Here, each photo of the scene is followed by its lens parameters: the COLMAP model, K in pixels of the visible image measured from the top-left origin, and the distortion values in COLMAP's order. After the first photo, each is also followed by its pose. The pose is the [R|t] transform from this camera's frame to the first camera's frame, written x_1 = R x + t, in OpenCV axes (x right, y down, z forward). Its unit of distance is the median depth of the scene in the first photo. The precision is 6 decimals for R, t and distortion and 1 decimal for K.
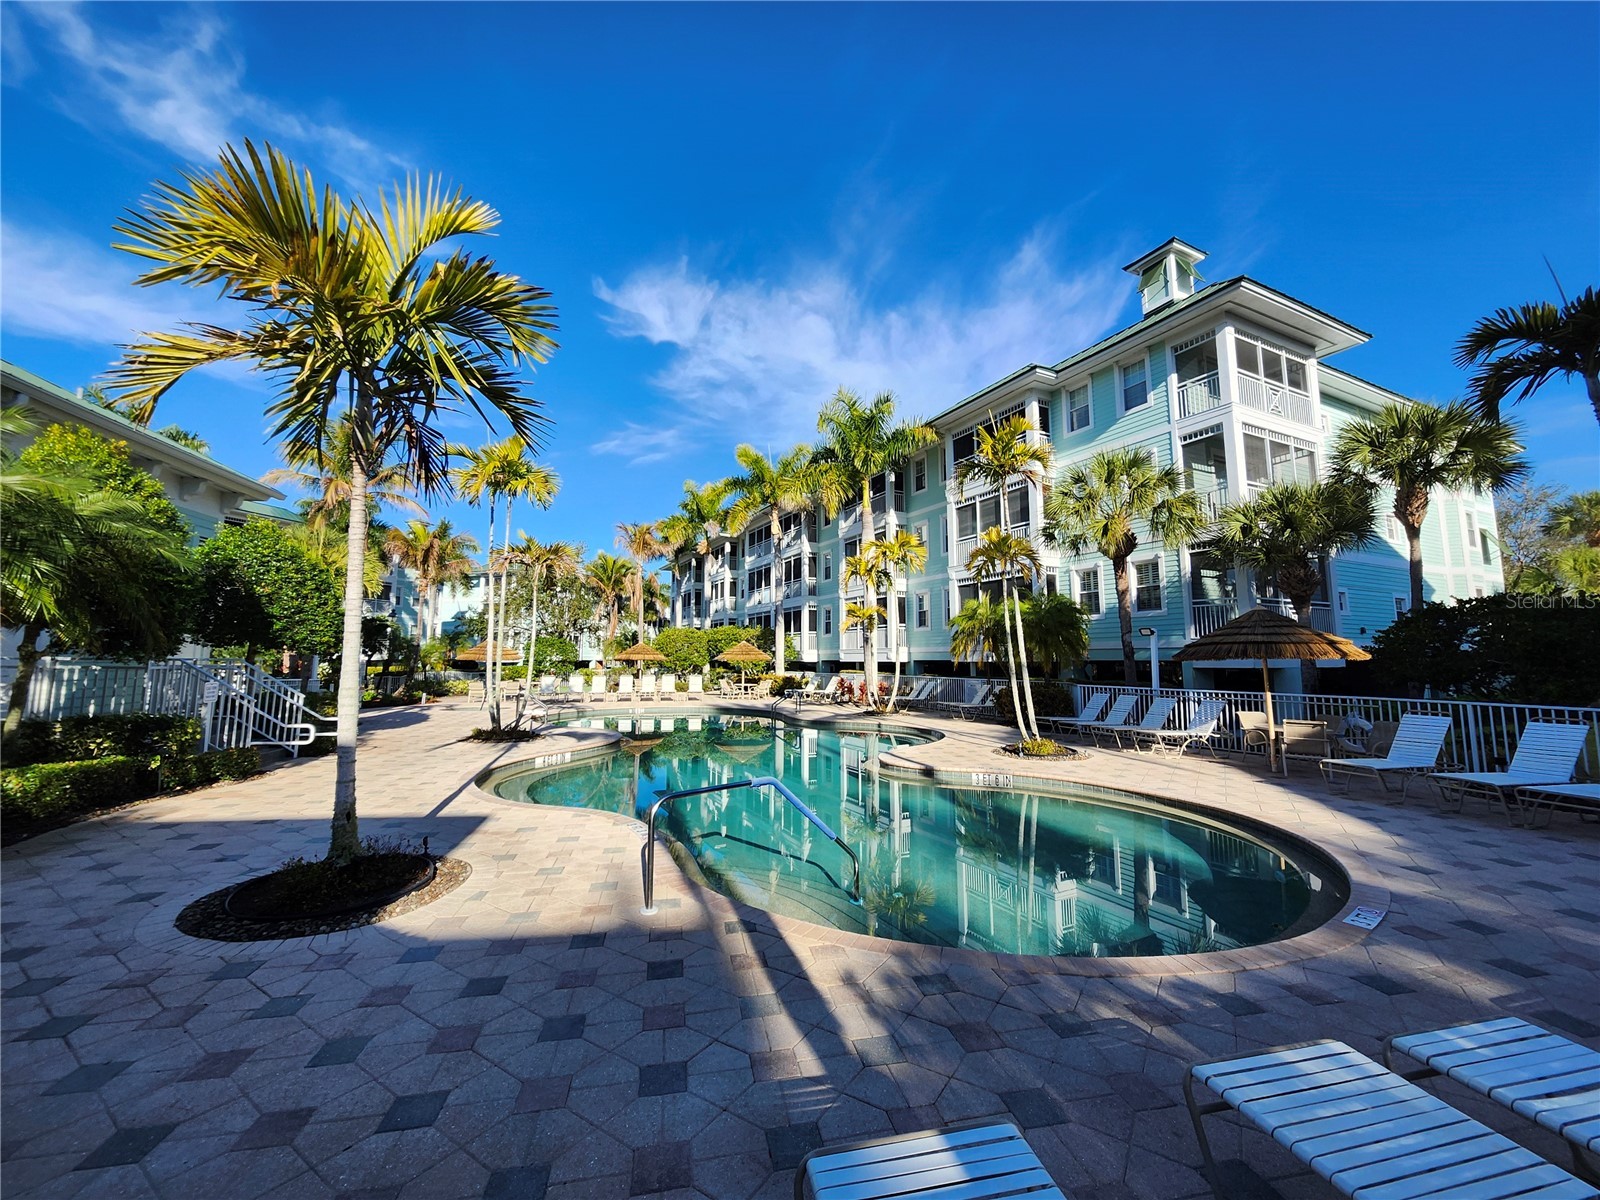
lens RADIAL K [[624.5, 0, 800.0], [0, 624.5, 600.0], [0, 0, 1]] dist [0.000769, -0.003790]
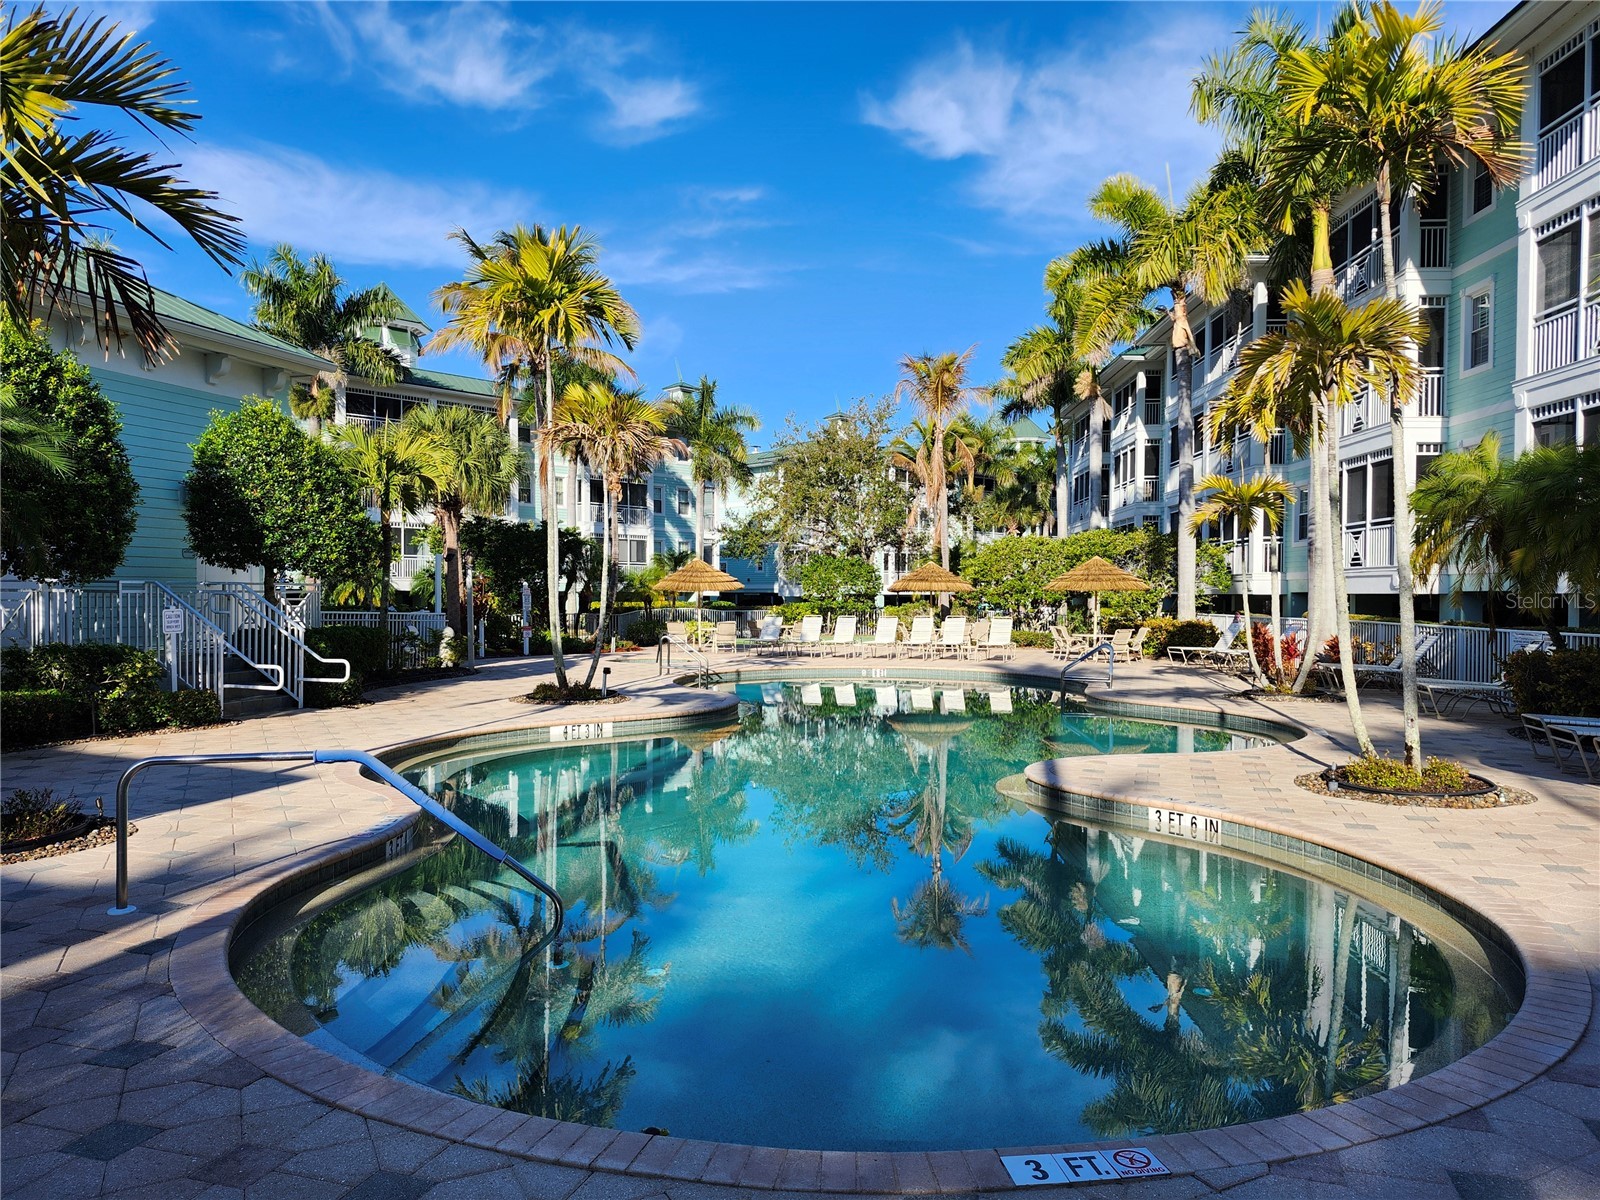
lens RADIAL K [[1091.9, 0, 799.7], [0, 1091.9, 617.5], [0, 0, 1]] dist [0.037259, -0.003336]
pose [[0.876537, 0.012390, -0.481174, 0.170963], [0.043129, 0.993626, 0.104152, 0.010349], [0.479398, -0.112046, 0.870416, 0.049607]]
